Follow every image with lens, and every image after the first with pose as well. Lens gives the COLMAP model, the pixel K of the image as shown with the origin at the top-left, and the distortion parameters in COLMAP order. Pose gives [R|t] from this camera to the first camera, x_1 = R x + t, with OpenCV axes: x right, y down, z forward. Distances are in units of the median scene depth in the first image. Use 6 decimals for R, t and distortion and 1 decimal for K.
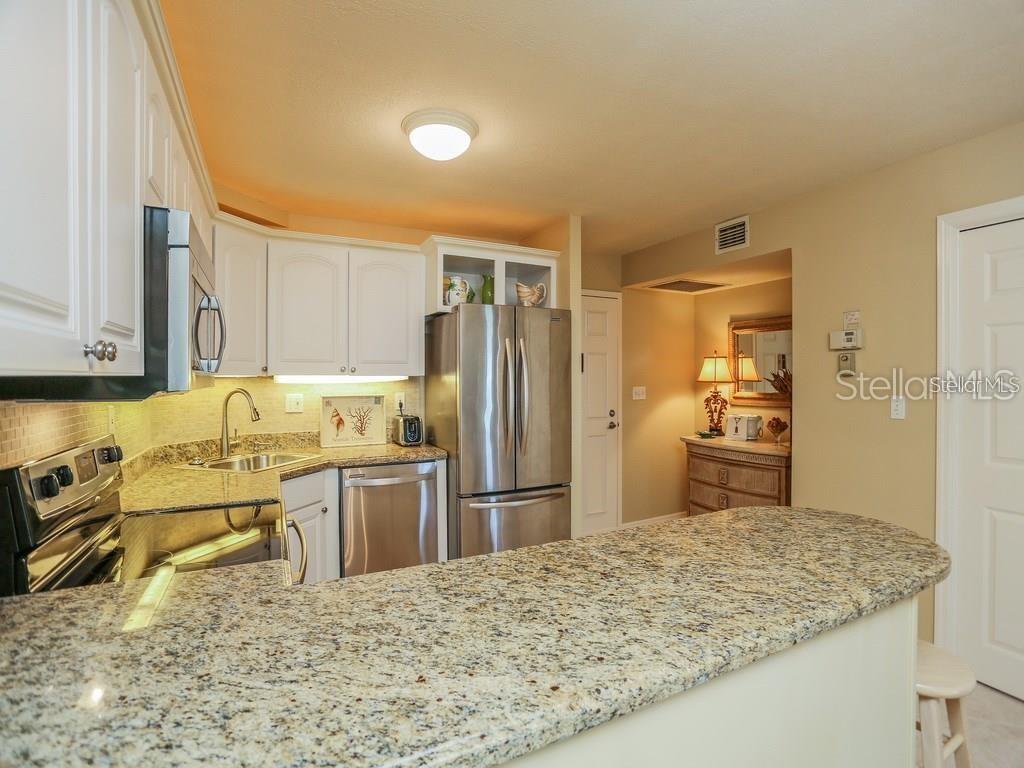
lens RADIAL K [[509.5, 0, 512.0], [0, 509.5, 384.0], [0, 0, 1]] dist [-0.085292, 0.047969]
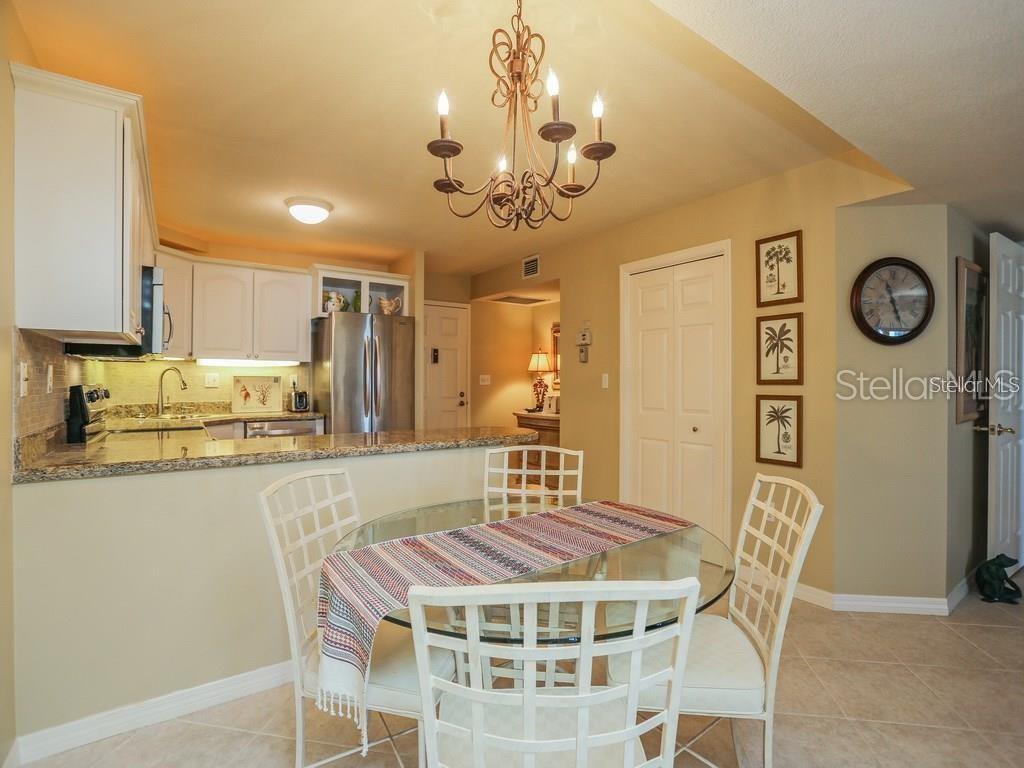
lens RADIAL K [[509.5, 0, 512.0], [0, 509.5, 384.0], [0, 0, 1]] dist [-0.085292, 0.047969]
pose [[0.989963, 0.005546, 0.141215, 0.183320], [-0.004361, 0.999953, -0.008701, 0.055002], [-0.141257, 0.007997, 0.989941, -0.452771]]
